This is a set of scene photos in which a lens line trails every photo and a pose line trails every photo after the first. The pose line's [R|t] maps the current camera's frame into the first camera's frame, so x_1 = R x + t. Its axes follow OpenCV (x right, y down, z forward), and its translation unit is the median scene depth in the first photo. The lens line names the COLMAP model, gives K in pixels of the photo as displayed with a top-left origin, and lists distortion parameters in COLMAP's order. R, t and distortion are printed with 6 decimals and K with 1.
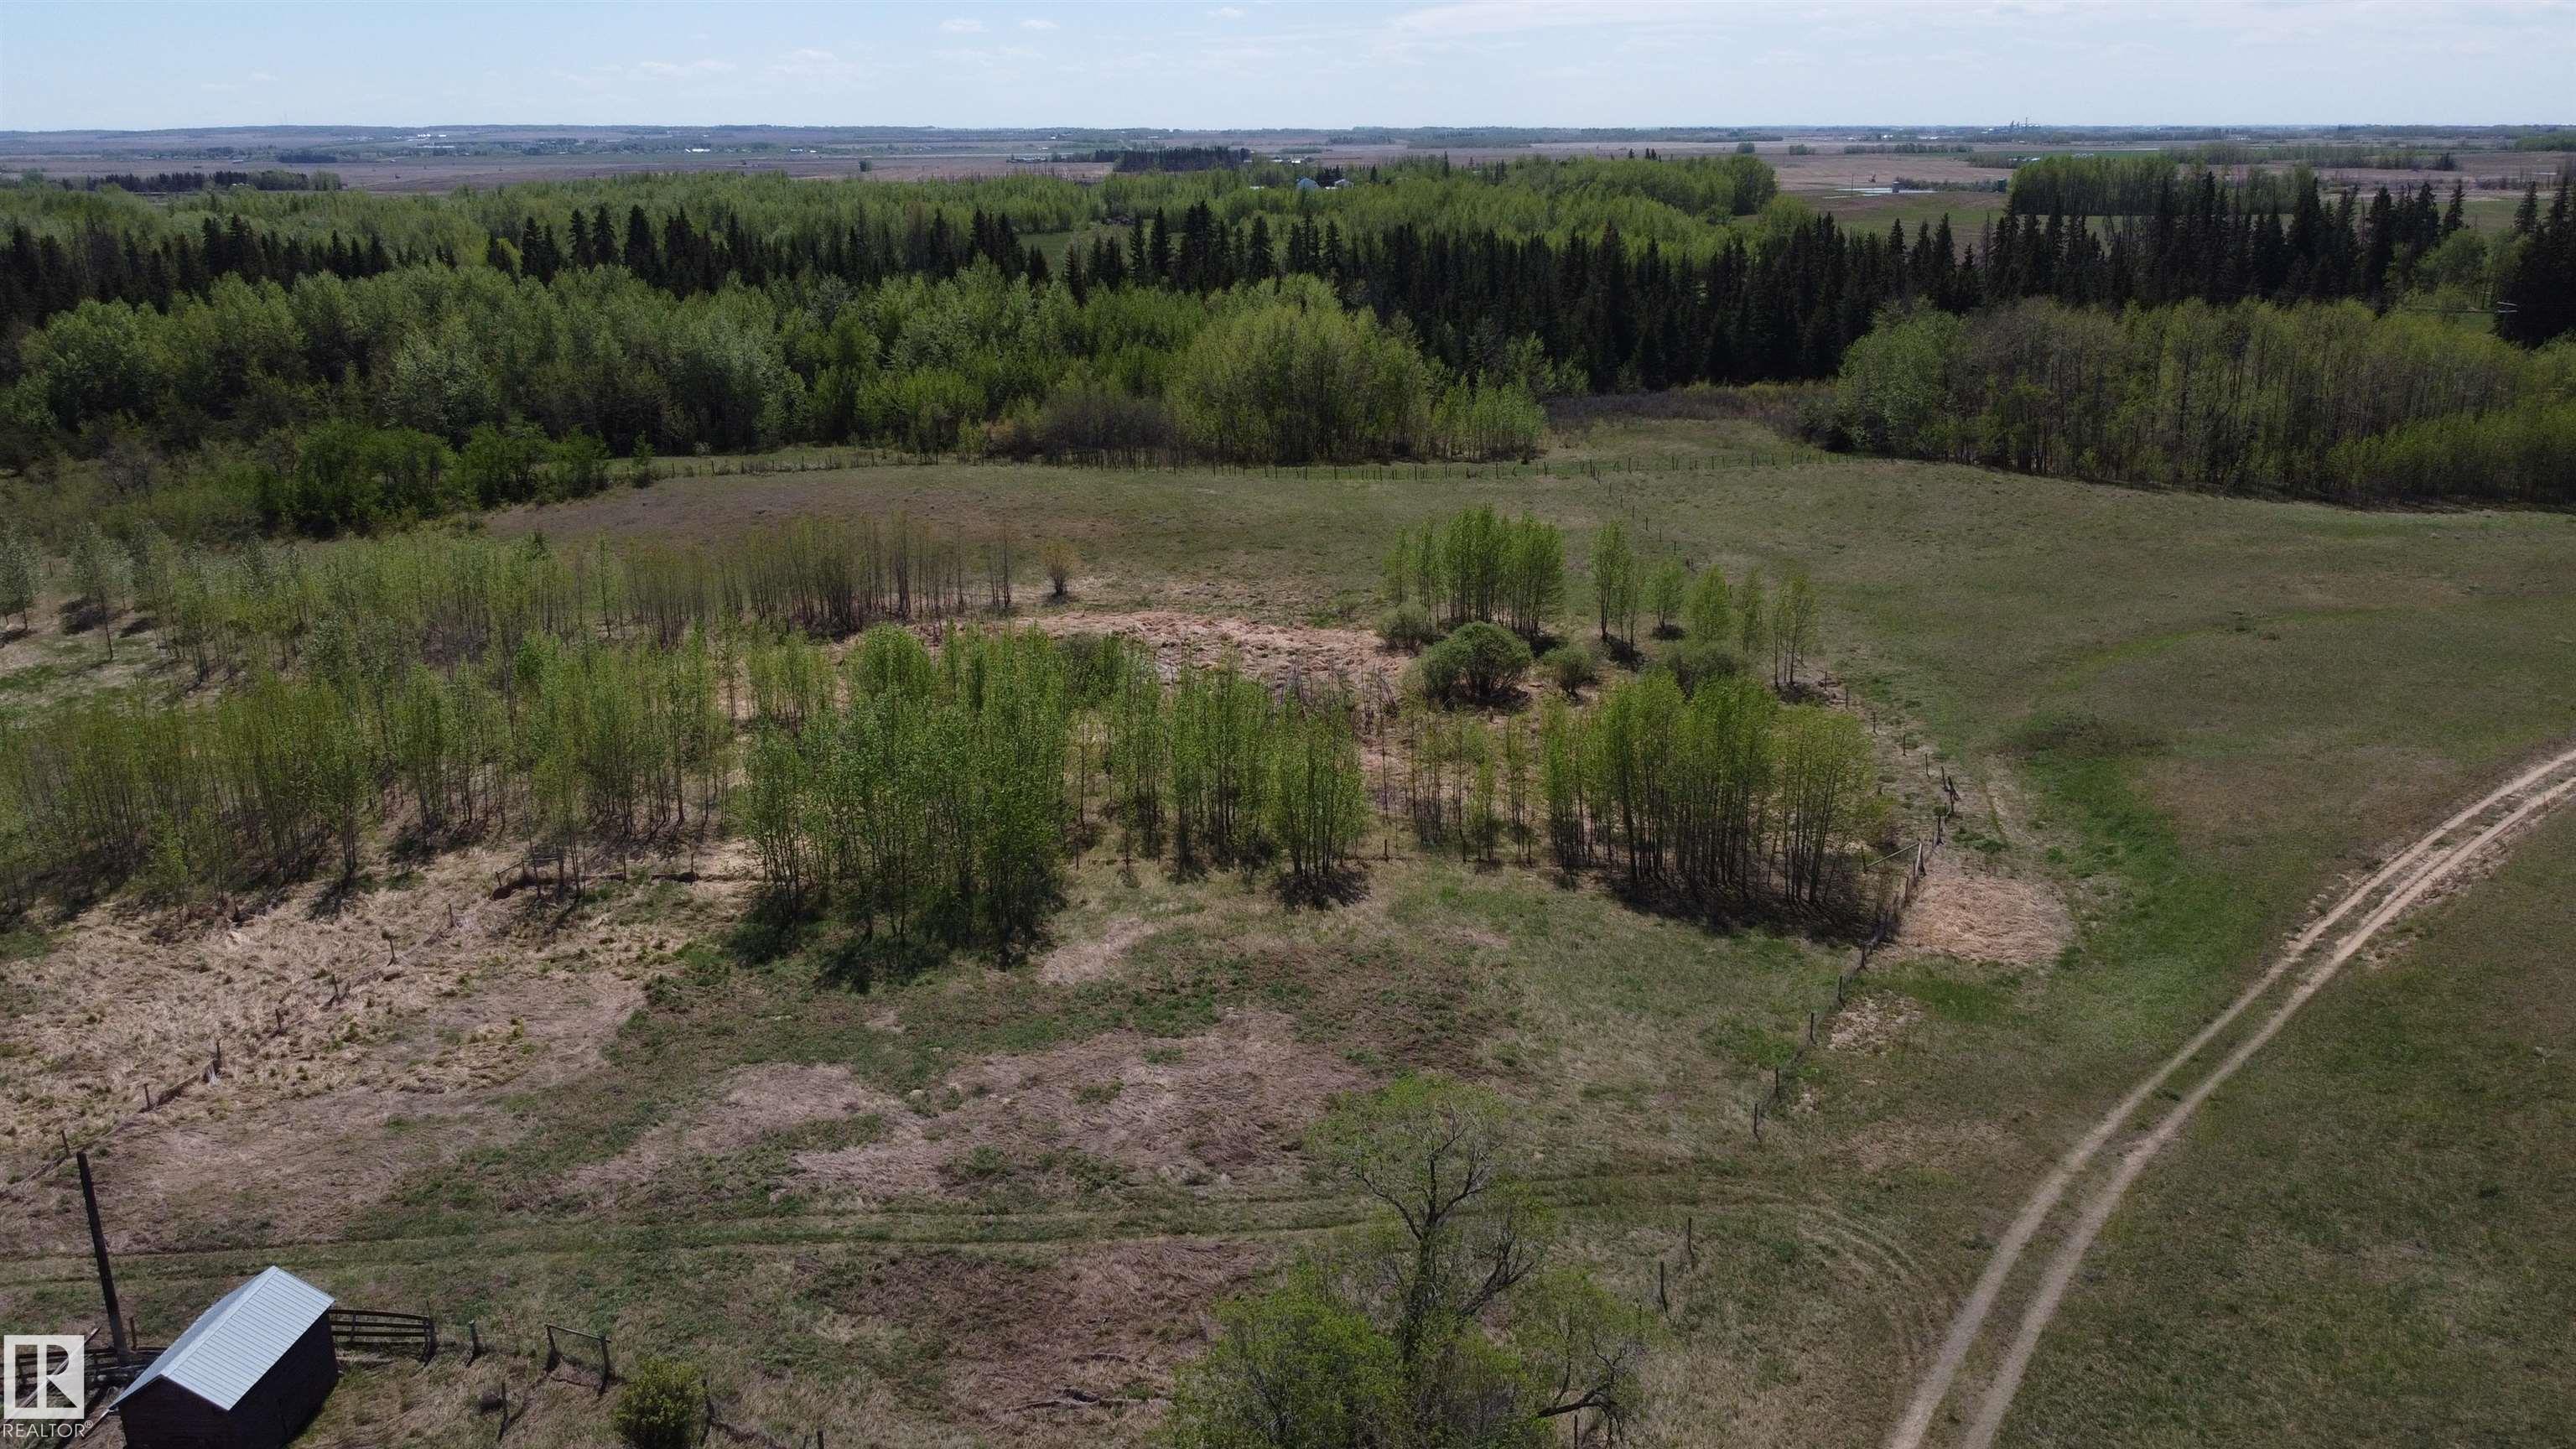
lens RADIAL K [[1952.3, 0, 1274.8], [0, 1952.3, 729.7], [0, 0, 1]] dist [0.000374, -0.007458]
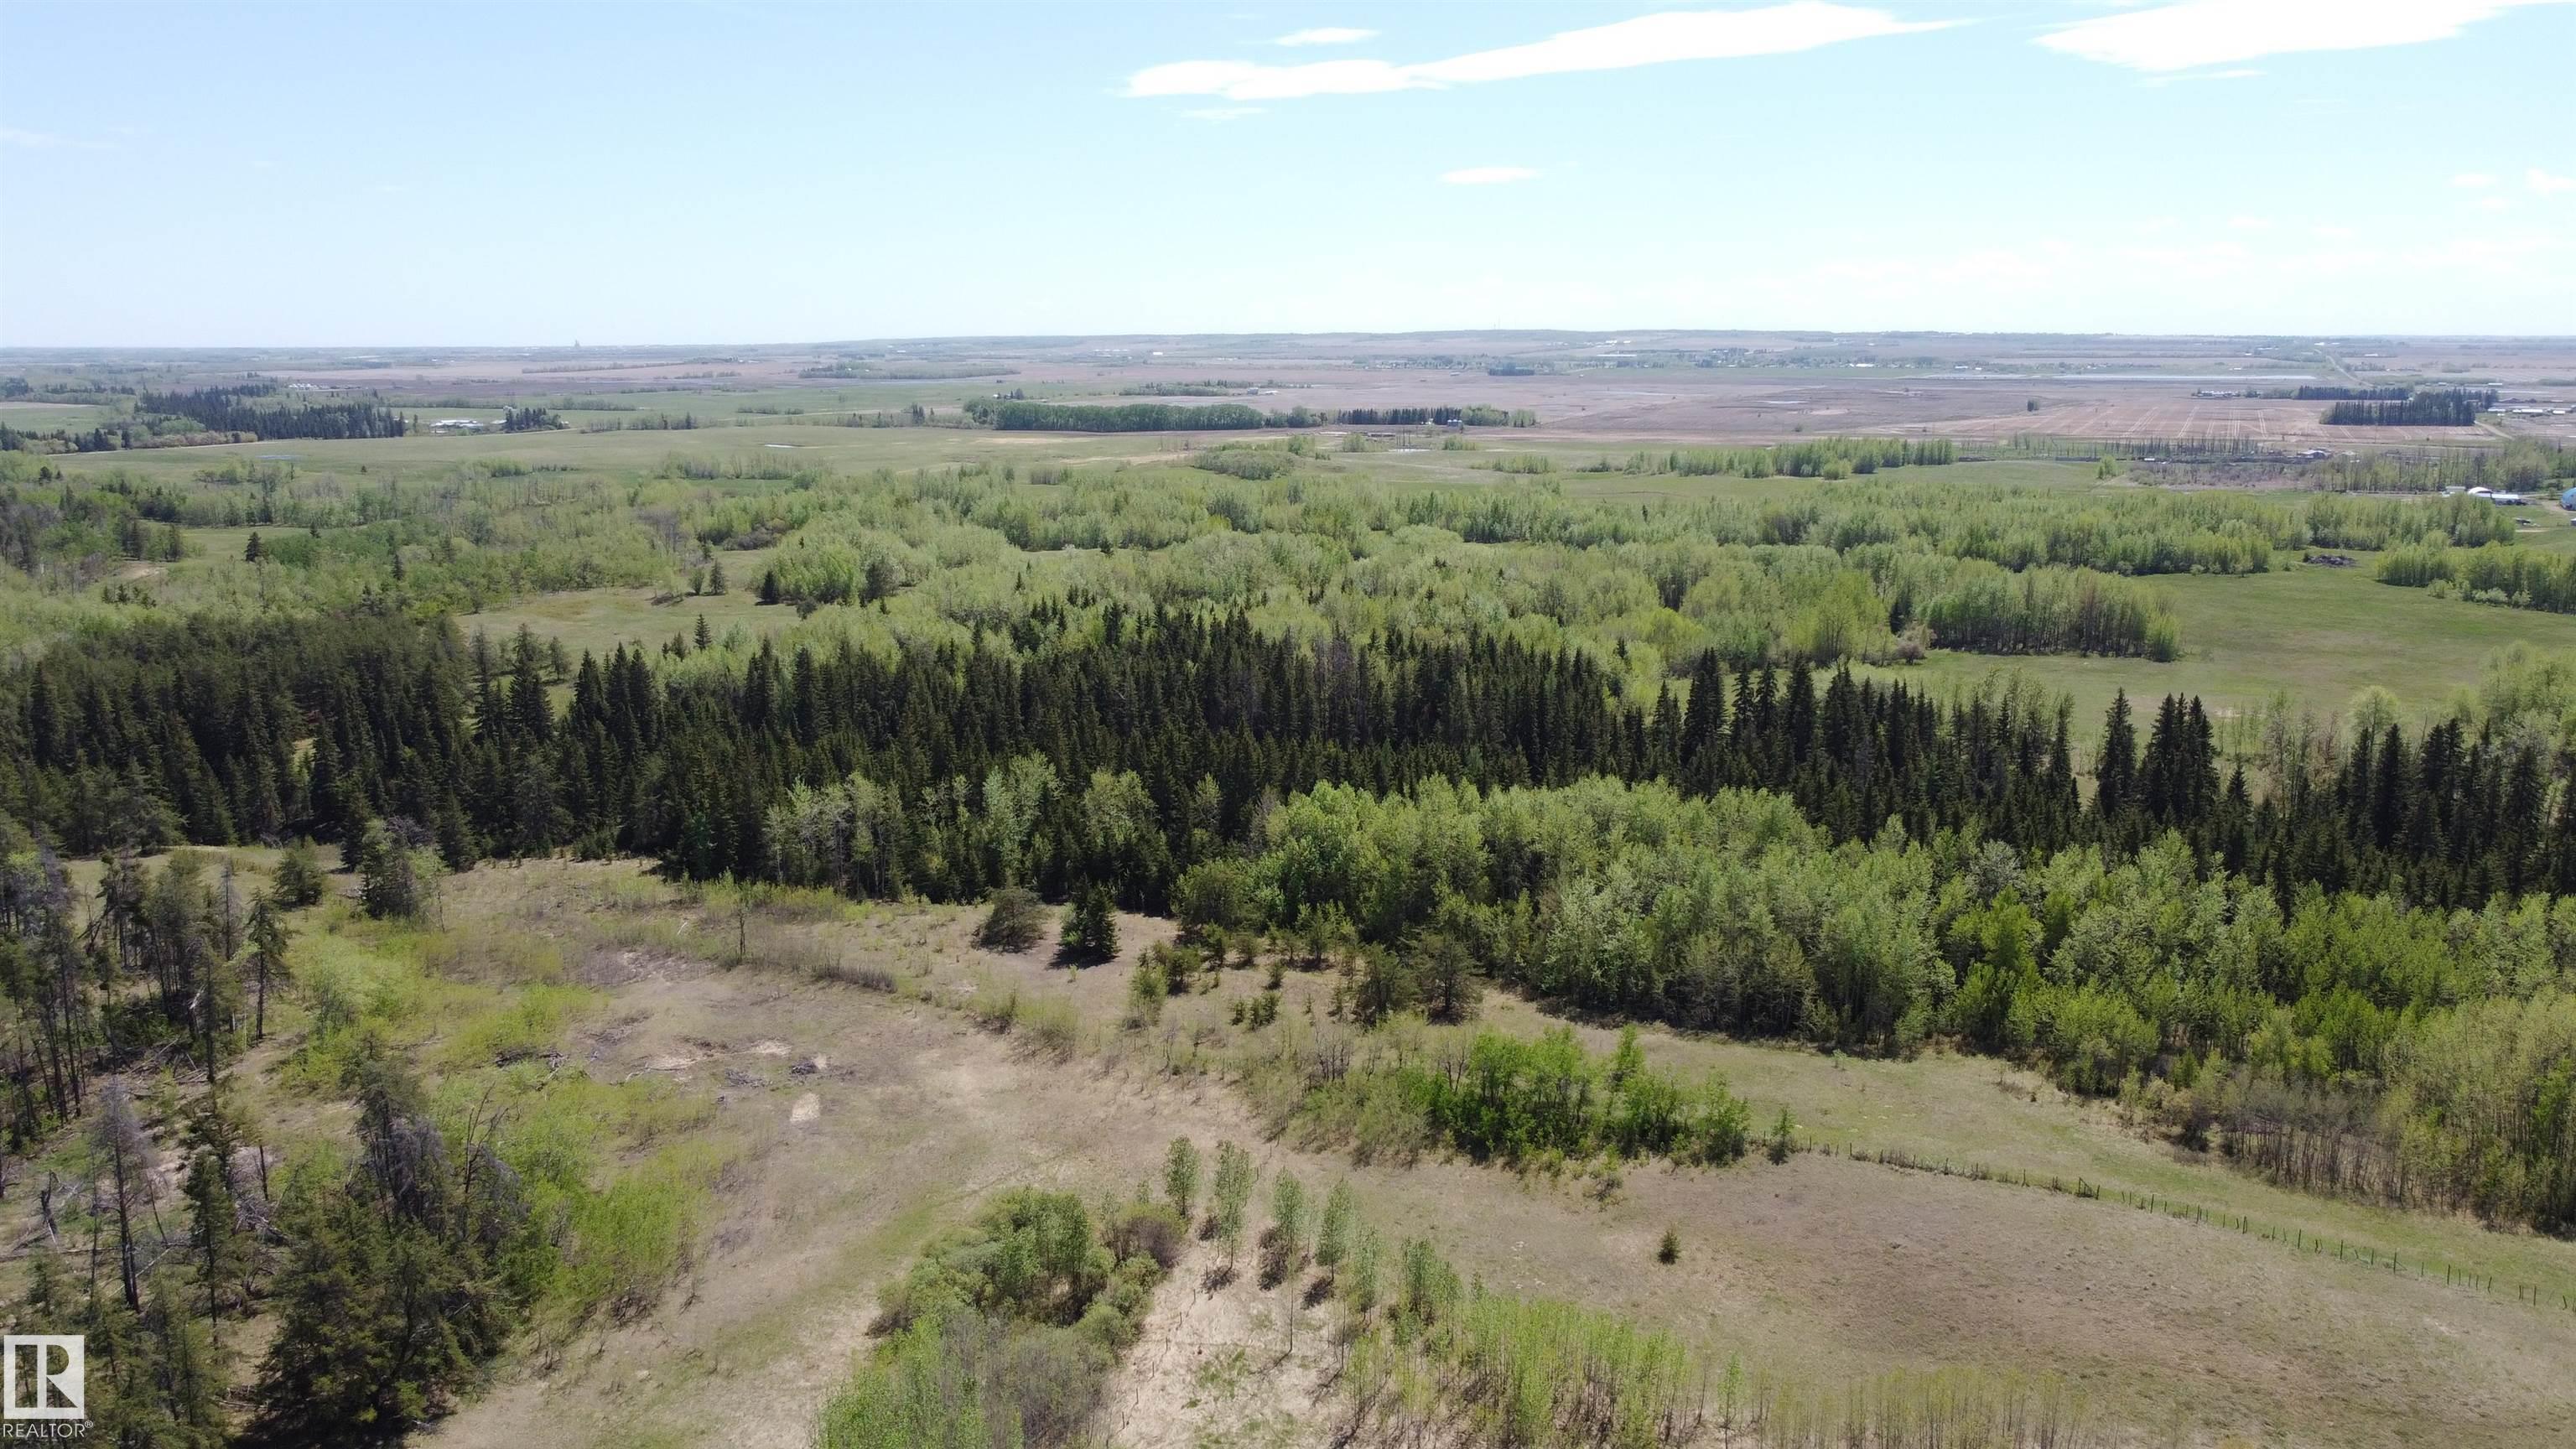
lens RADIAL K [[1952.3, 0, 1275.4], [0, 1952.3, 731.9], [0, 0, 1]] dist [0.000374, -0.007458]
pose [[0.846023, 0.108406, -0.522009, -0.036723], [-0.156478, 0.986478, -0.048742, -0.196910], [0.509666, 0.122920, 0.851546, 0.002966]]
